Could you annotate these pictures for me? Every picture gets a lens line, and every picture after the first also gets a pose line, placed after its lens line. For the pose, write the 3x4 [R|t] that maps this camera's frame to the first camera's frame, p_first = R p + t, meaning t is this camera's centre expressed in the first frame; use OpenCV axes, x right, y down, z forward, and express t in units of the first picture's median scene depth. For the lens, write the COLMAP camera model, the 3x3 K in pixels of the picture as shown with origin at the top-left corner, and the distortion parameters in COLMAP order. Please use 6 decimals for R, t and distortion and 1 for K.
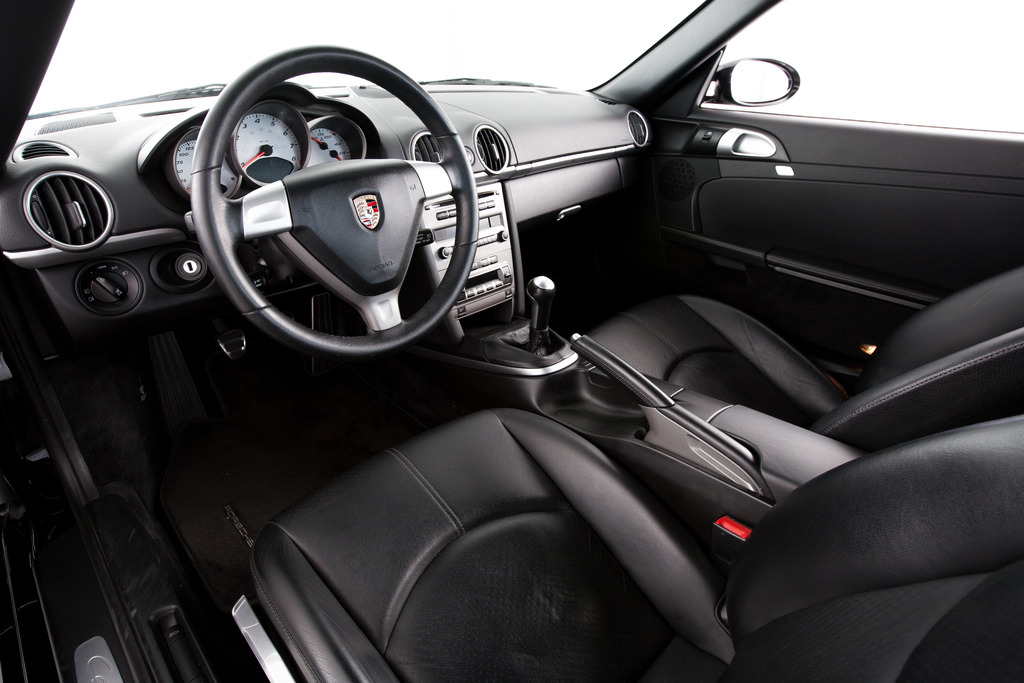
lens RADIAL K [[554.4, 0, 512.0], [0, 554.4, 341.5], [0, 0, 1]] dist [-0.060460, 0.000321]
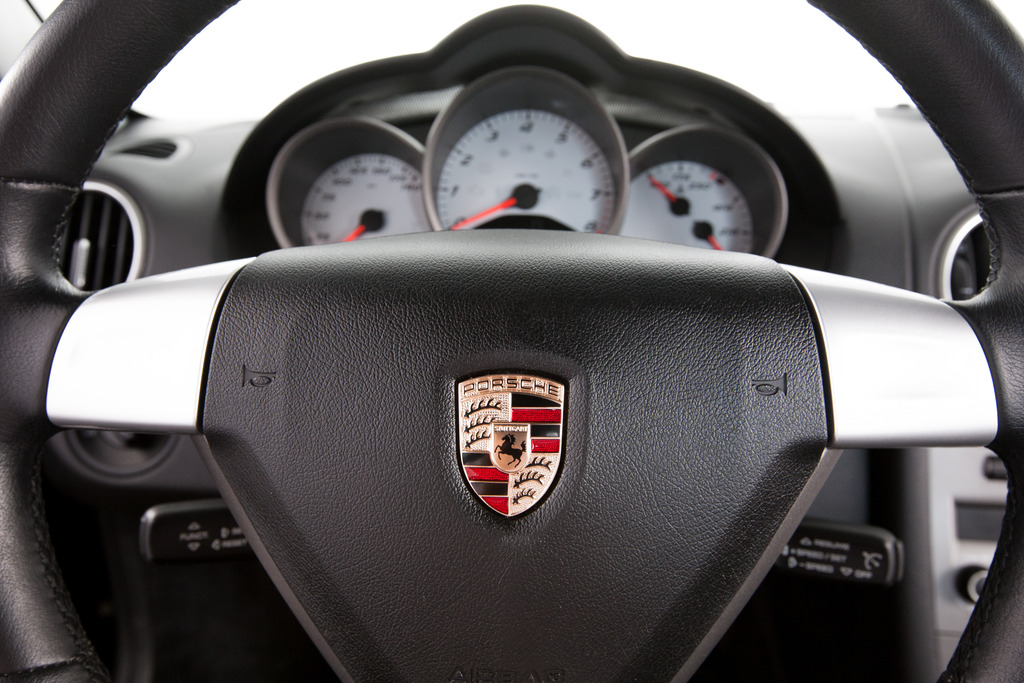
lens RADIAL K [[740.8, 0, 512.0], [0, 740.8, 341.5], [0, 0, 1]] dist [0.006577, 0.003211]
pose [[0.670773, 0.209748, -0.711385, -0.028924], [-0.354281, 0.933284, -0.058881, -0.164568], [0.651574, 0.291526, 0.700331, 0.488889]]
